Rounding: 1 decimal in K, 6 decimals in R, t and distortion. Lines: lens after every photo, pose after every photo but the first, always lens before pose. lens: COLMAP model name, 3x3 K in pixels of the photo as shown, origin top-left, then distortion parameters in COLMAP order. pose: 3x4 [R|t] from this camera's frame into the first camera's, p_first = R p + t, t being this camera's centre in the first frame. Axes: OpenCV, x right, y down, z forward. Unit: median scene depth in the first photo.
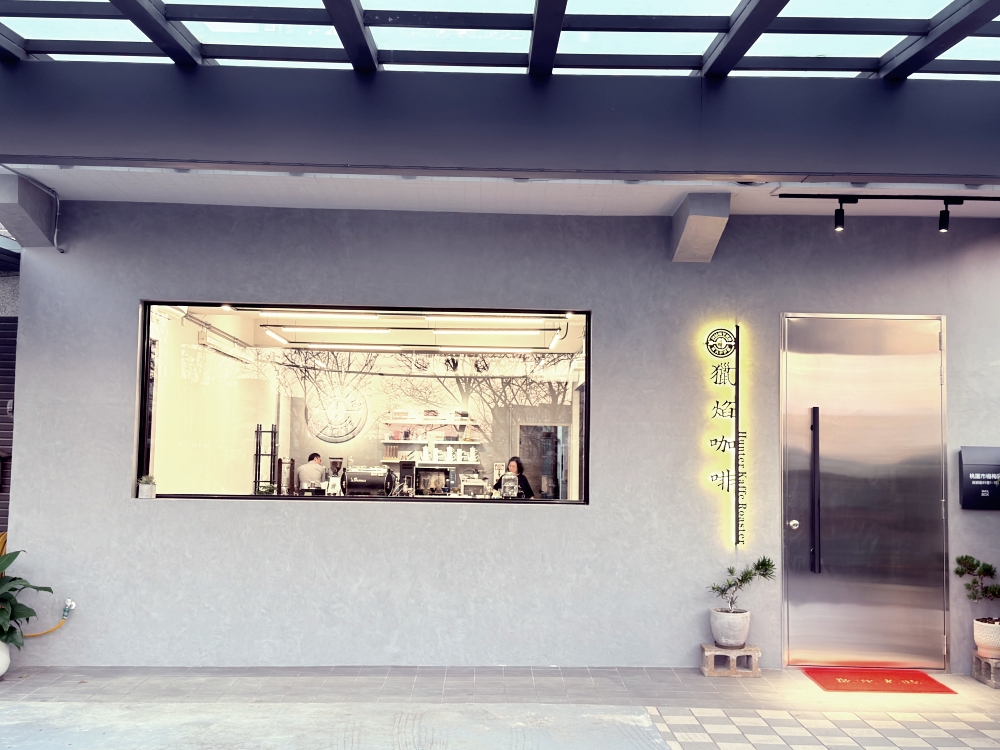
lens RADIAL K [[1358.9, 0, 500.0], [0, 1358.9, 375.0], [0, 0, 1]] dist [0.287245, -1.069507]
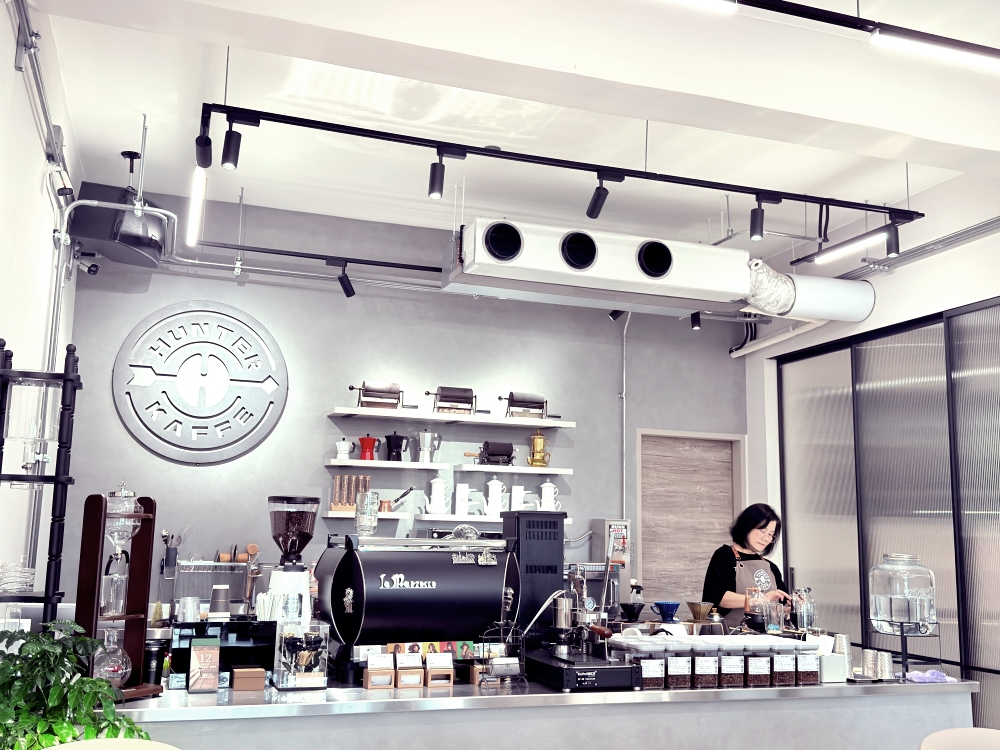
lens RADIAL K [[1024.6, 0, 500.0], [0, 1024.6, 375.0], [0, 0, 1]] dist [0.004036, 0.000311]
pose [[0.943006, 0.051325, 0.328795, -0.136855], [-0.025626, 0.996301, -0.082024, 0.046564], [-0.331788, 0.068924, 0.940833, 0.712681]]
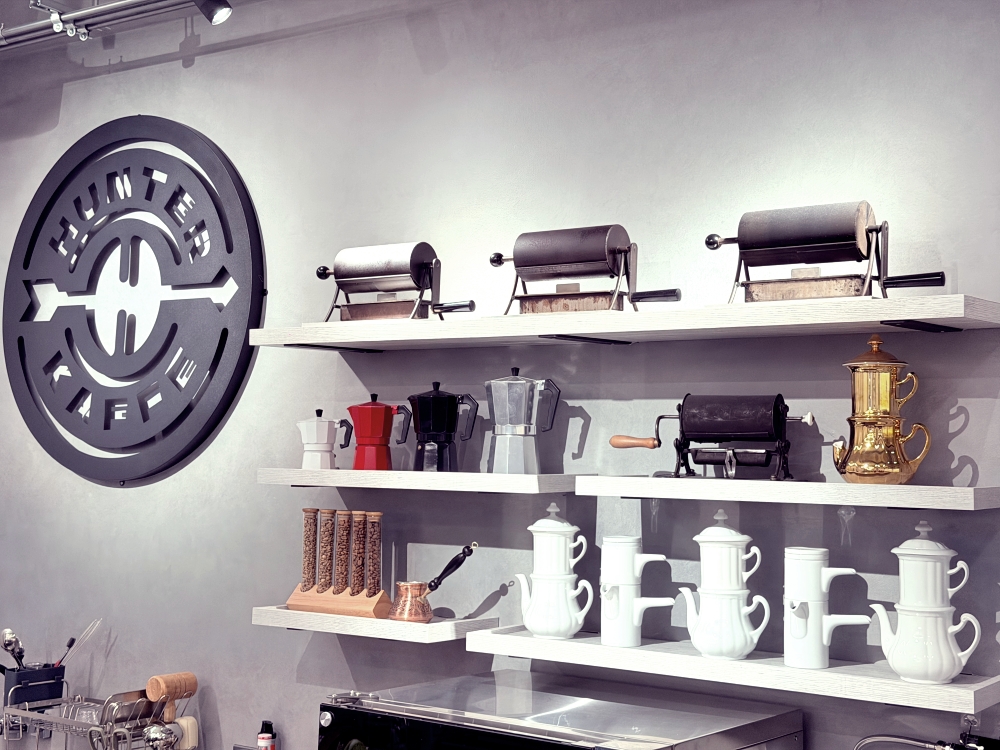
lens RADIAL K [[1387.8, 0, 500.0], [0, 1387.8, 375.0], [0, 0, 1]] dist [0.019639, 0.010889]
pose [[0.812752, -0.037417, -0.581408, 0.016988], [0.033159, 0.999289, -0.017957, 0.041270], [0.581666, -0.004684, 0.813414, 0.893285]]
